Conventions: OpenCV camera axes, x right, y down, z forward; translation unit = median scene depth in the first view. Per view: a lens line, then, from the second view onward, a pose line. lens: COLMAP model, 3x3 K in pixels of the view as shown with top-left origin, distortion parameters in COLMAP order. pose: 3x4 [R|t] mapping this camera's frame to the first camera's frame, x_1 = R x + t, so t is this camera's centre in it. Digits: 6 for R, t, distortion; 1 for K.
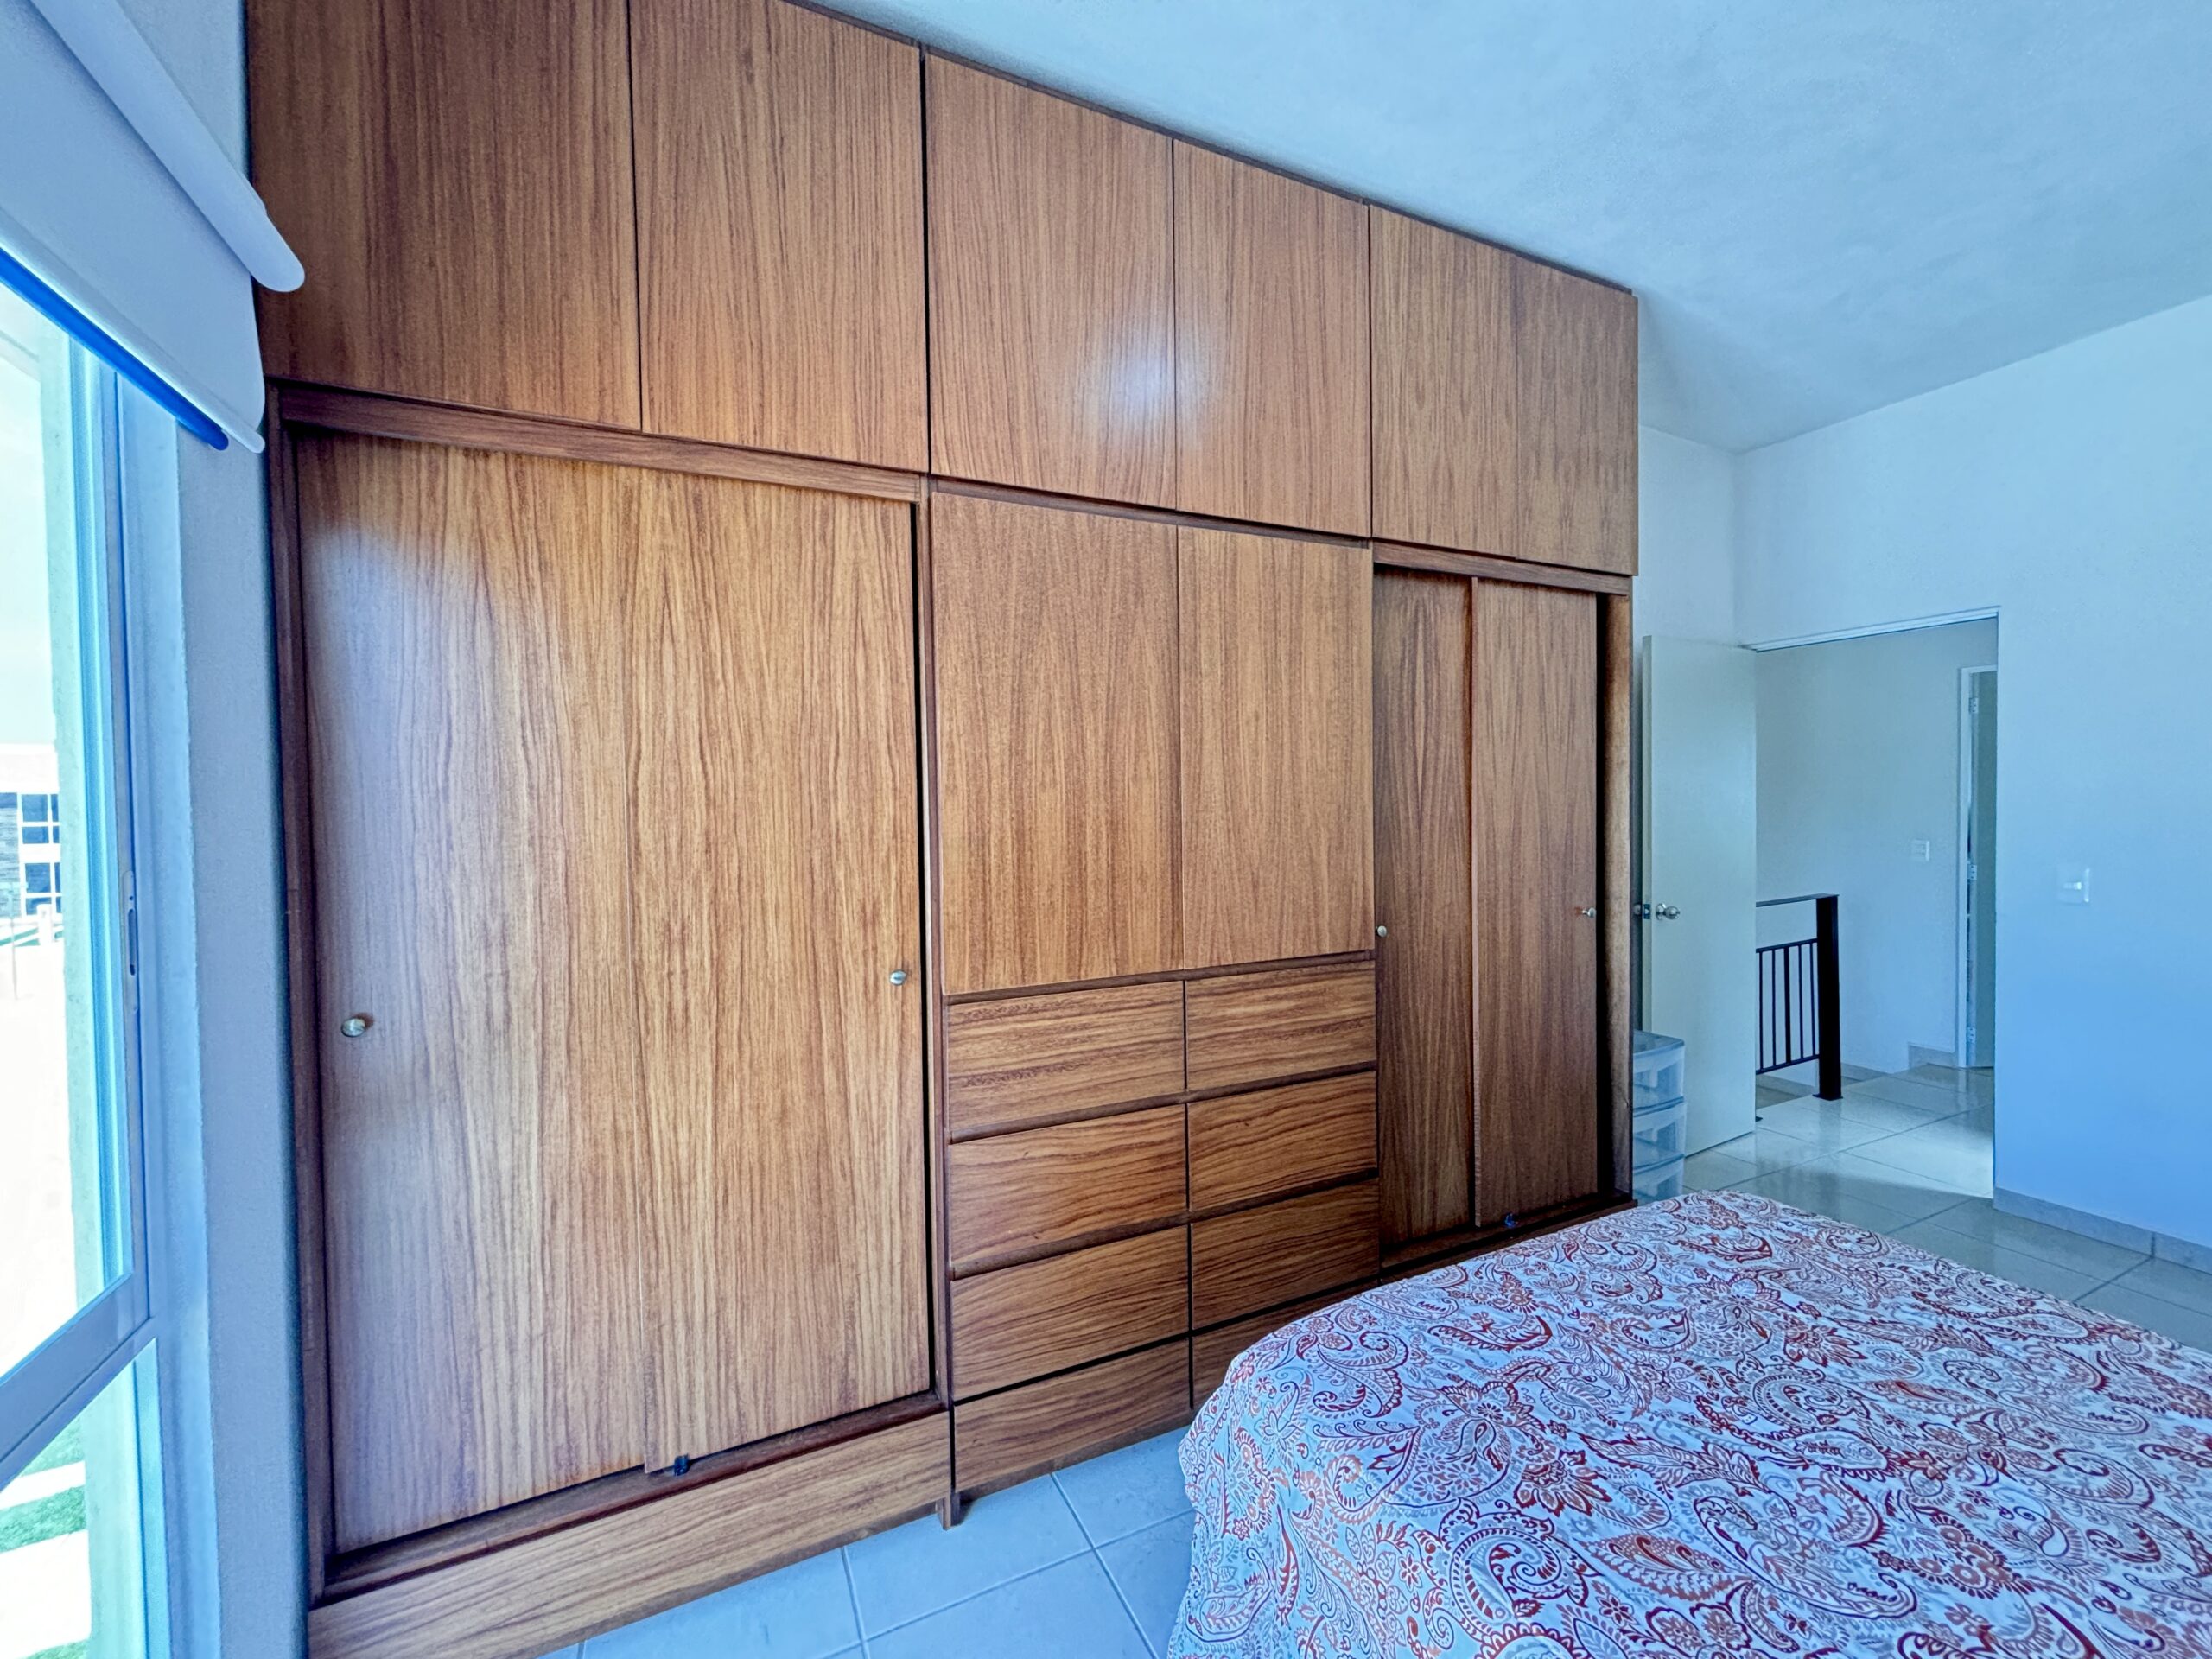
lens RADIAL K [[895.5, 0, 1100.3], [0, 895.5, 819.2], [0, 0, 1]] dist [0.007230, 0.000071]
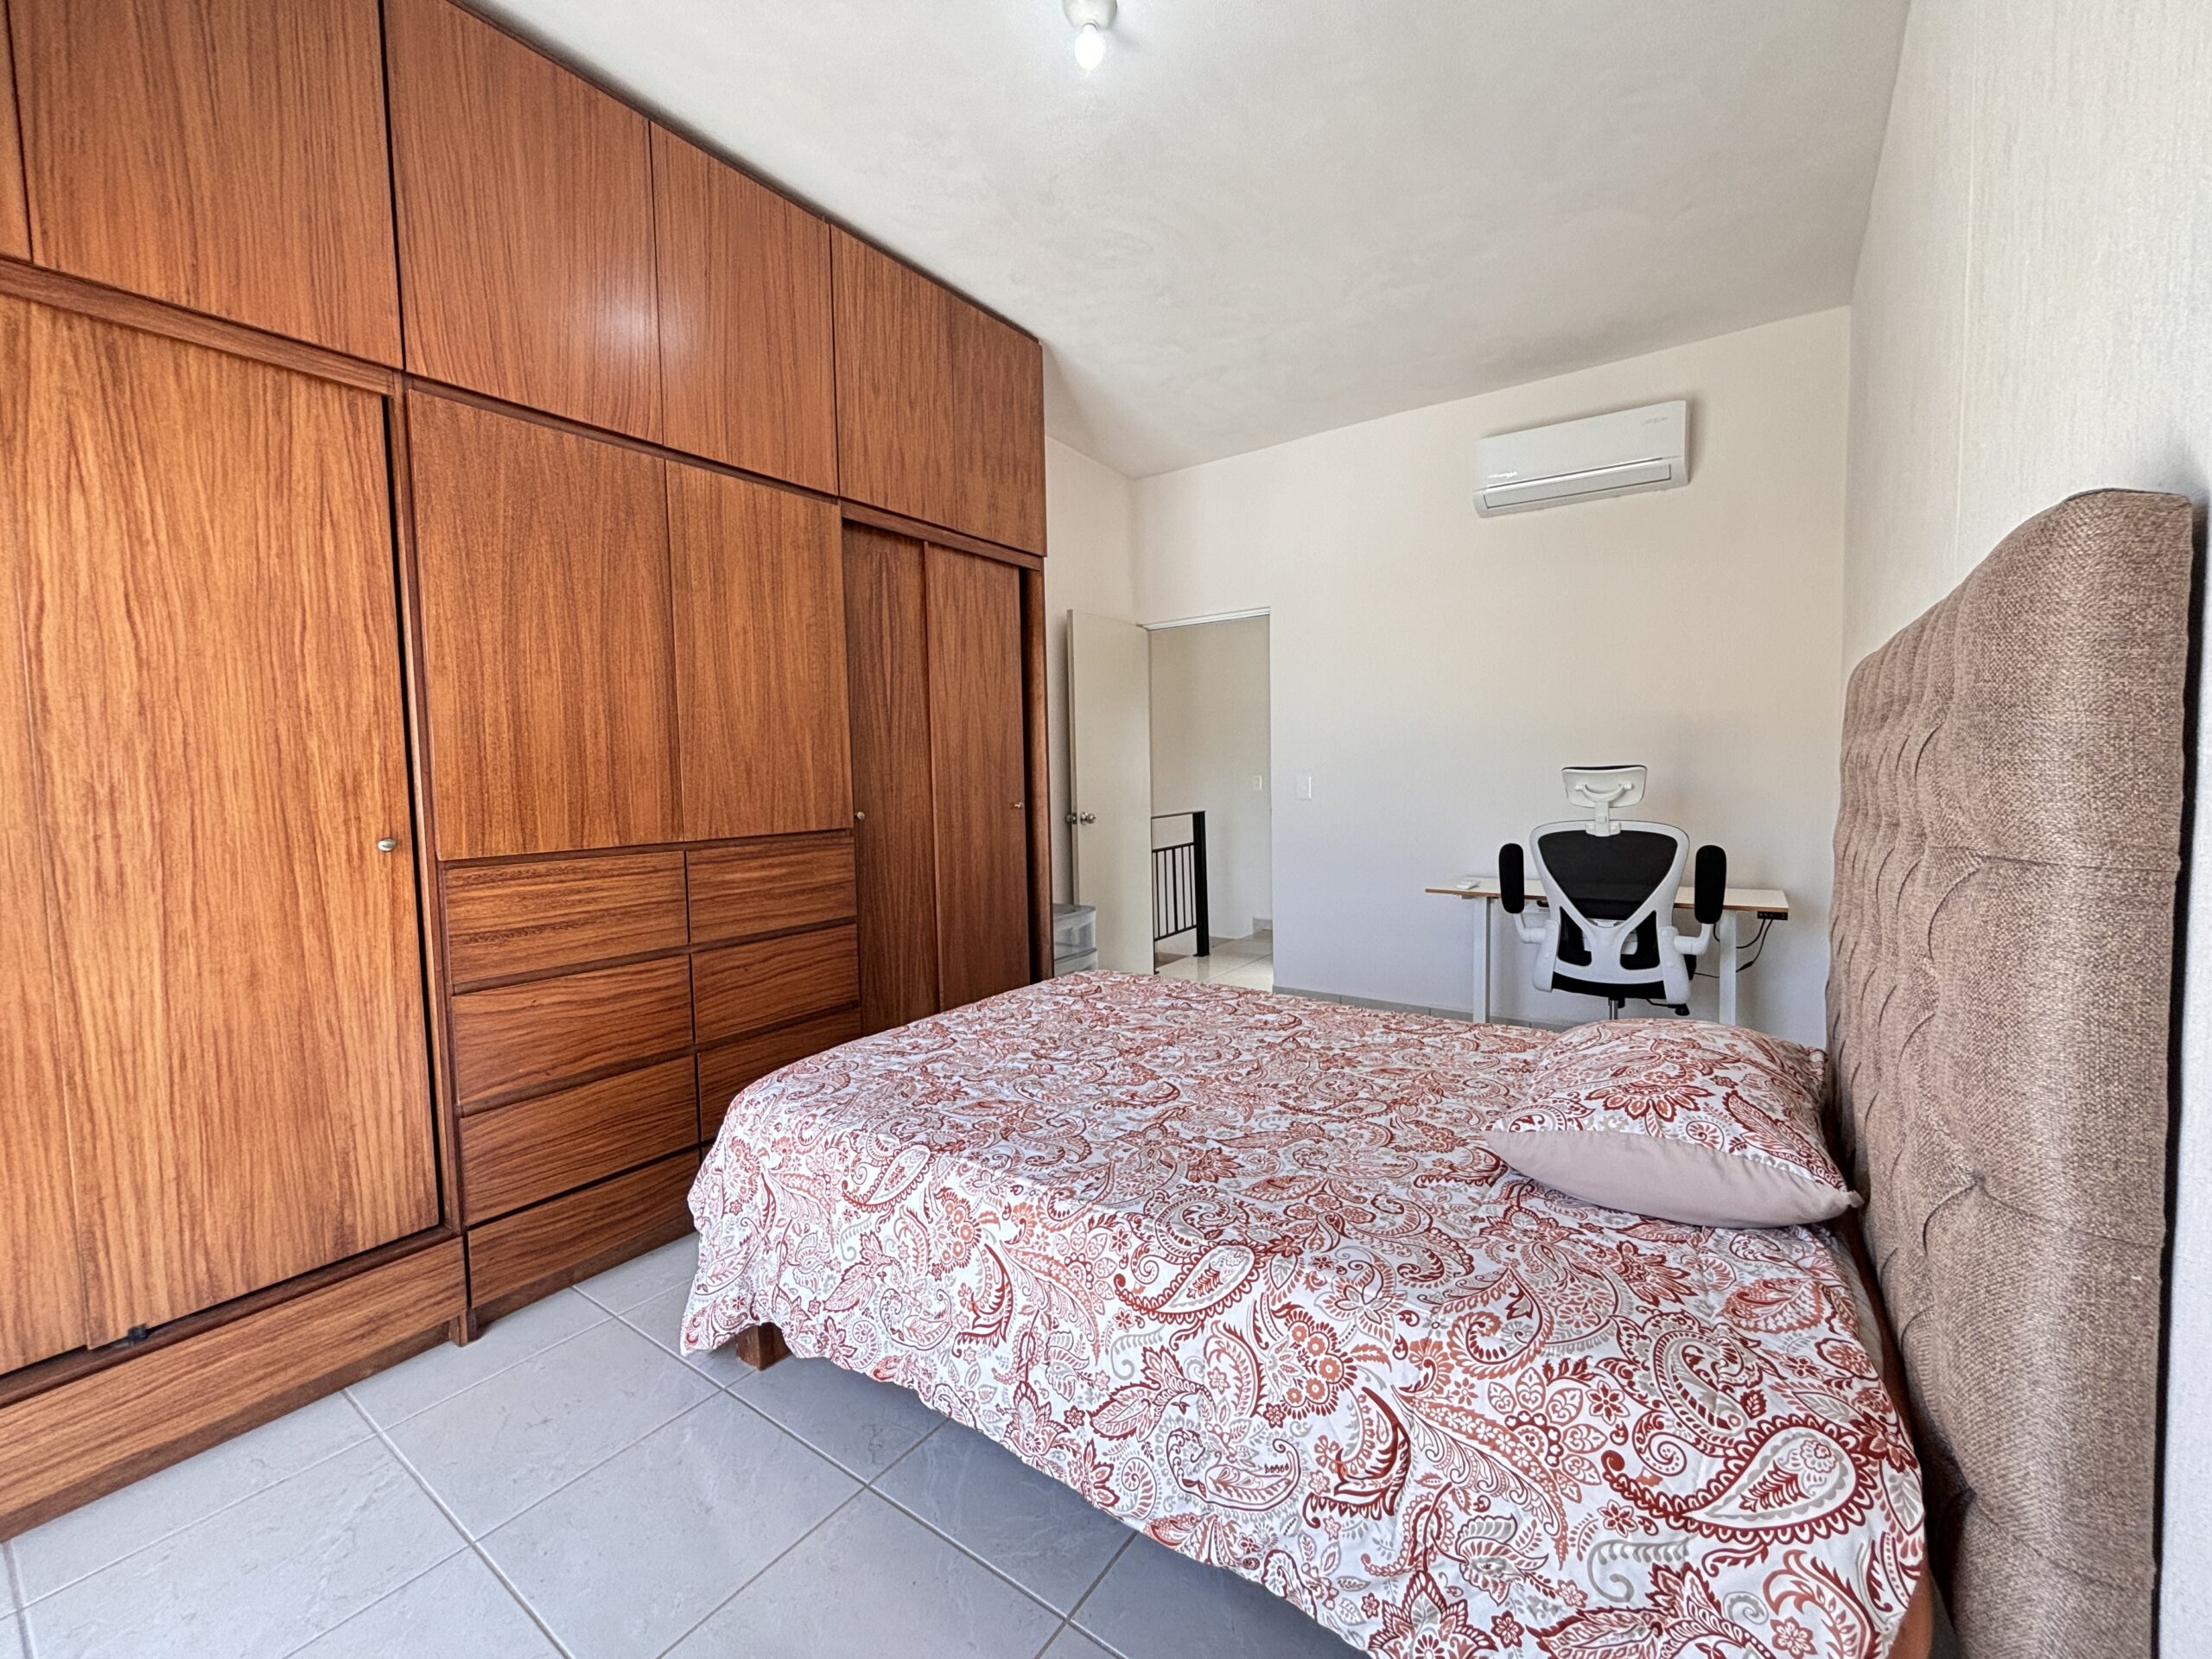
lens RADIAL K [[900.8, 0, 1103.5], [0, 900.8, 821.7], [0, 0, 1]] dist [-0.001106, 0.000719]
pose [[0.872697, -0.032009, 0.487212, -0.002875], [0.021029, 0.999387, 0.027990, 0.136737], [-0.487809, -0.014181, 0.872835, -0.345641]]
